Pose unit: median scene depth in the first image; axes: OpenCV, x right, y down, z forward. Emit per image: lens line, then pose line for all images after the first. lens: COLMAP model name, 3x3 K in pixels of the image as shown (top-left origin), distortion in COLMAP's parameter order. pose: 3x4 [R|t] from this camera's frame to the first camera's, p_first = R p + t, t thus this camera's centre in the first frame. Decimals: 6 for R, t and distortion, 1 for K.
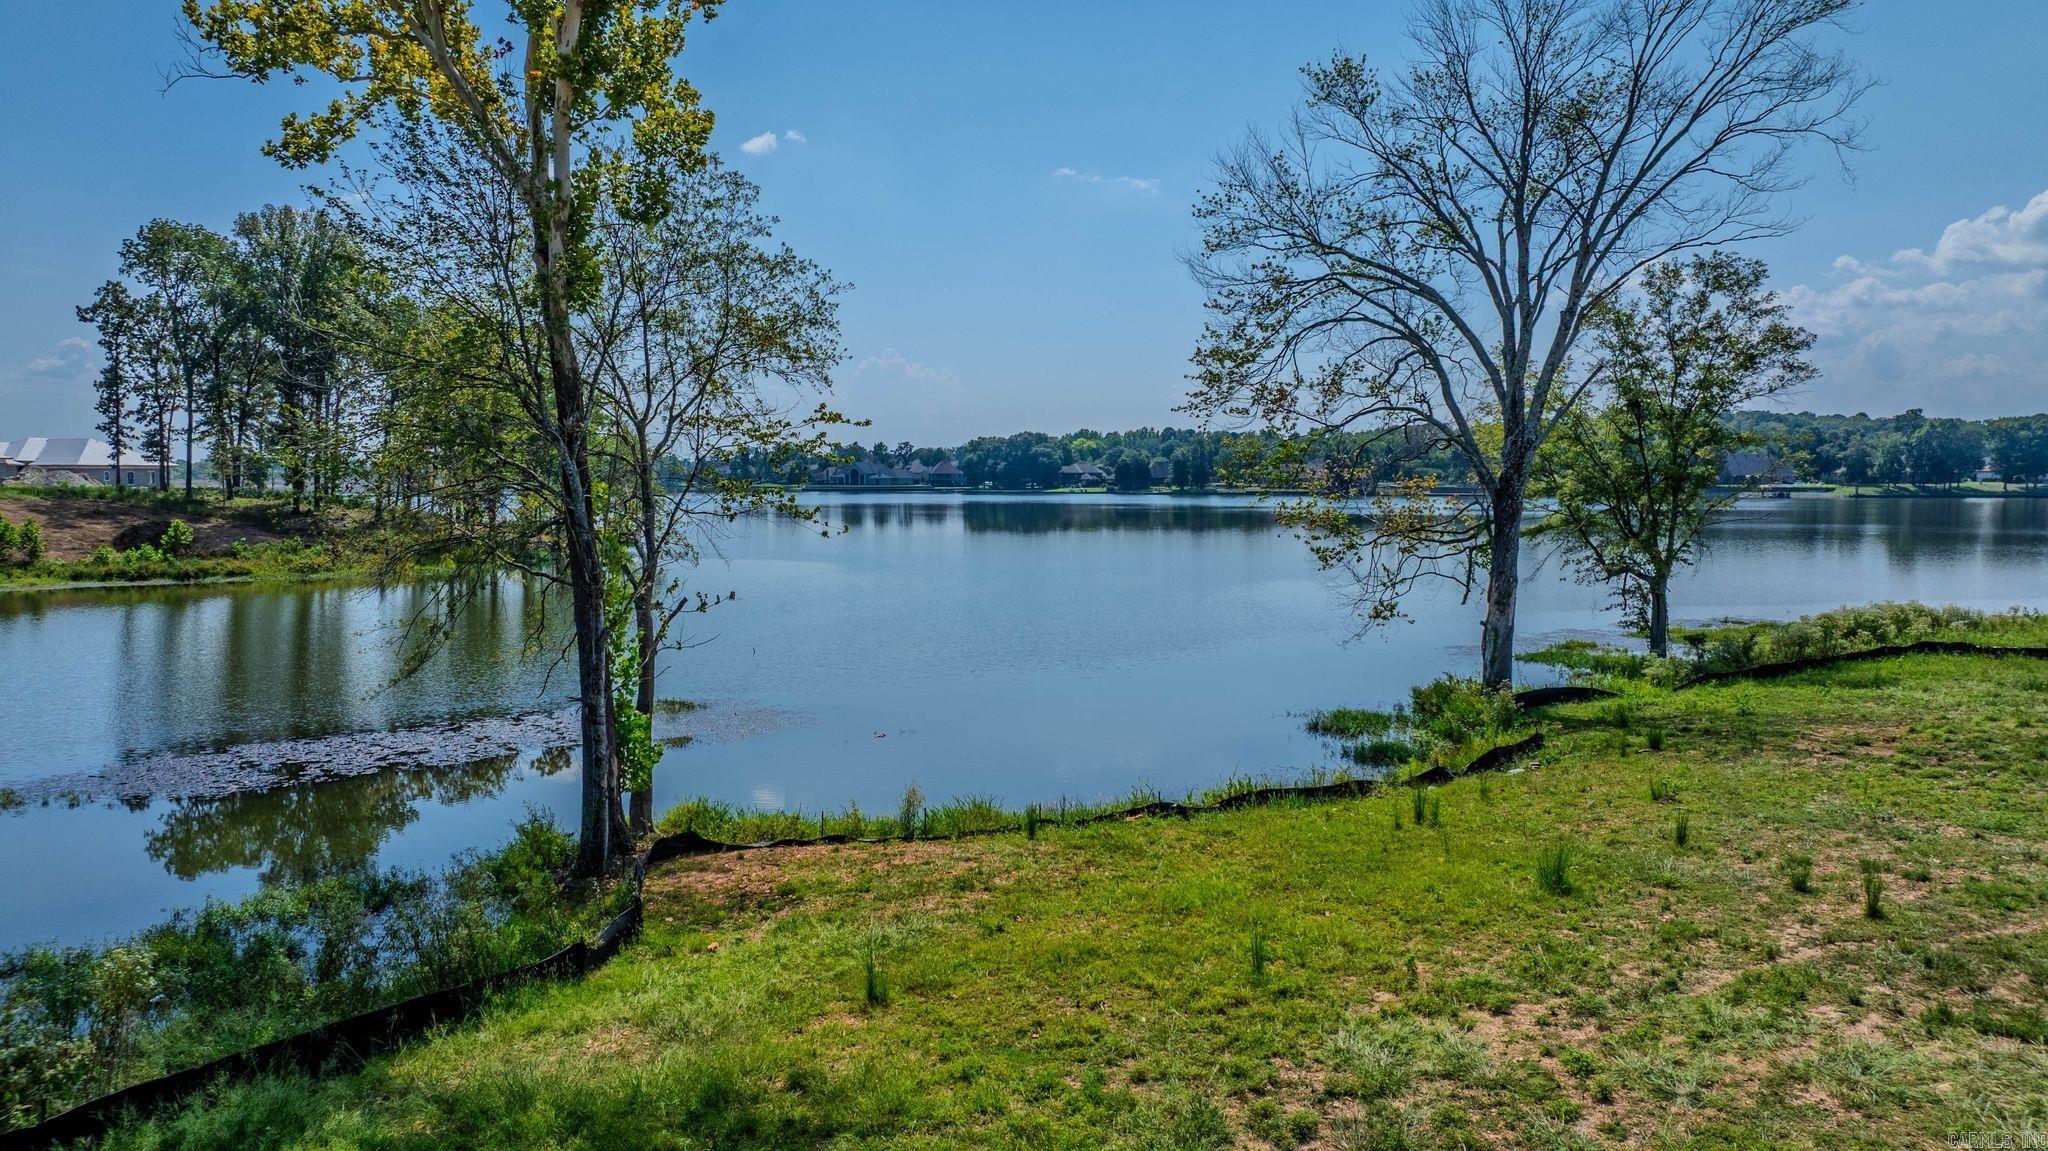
lens RADIAL K [[1462.0, 0, 1024.0], [0, 1462.0, 575.5], [0, 0, 1]] dist [-0.050703, 0.056197]
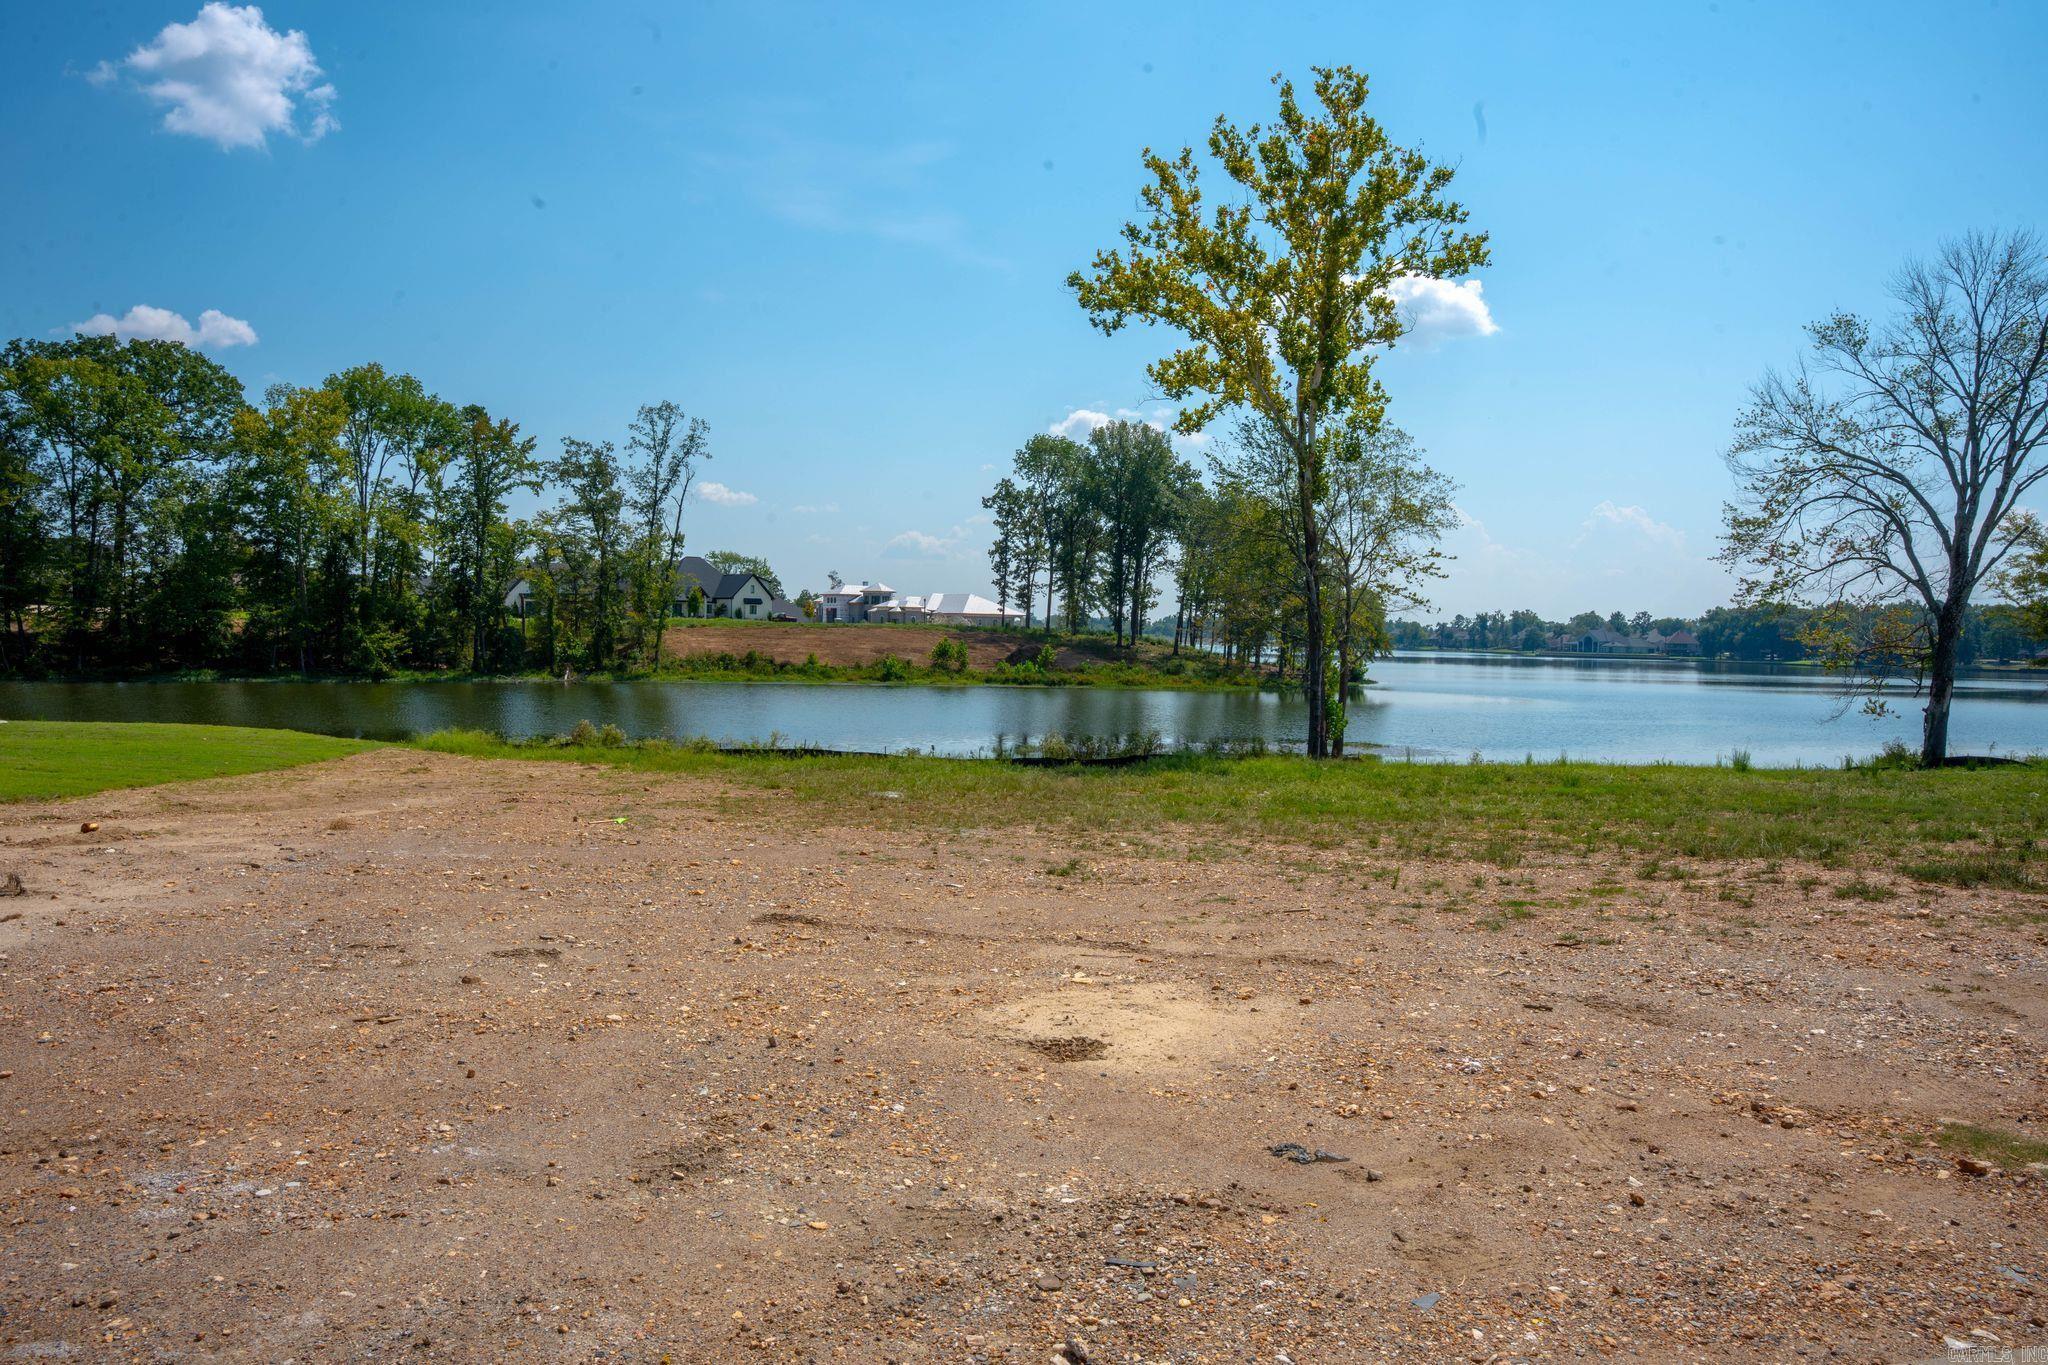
lens RADIAL K [[1427.6, 0, 1024.0], [0, 1427.6, 682.5], [0, 0, 1]] dist [-0.147508, 0.063812]
pose [[0.873184, 0.034808, -0.486146, 0.183689], [-0.054722, 0.998141, -0.026822, 0.086315], [0.484309, 0.050023, 0.873466, -0.549824]]
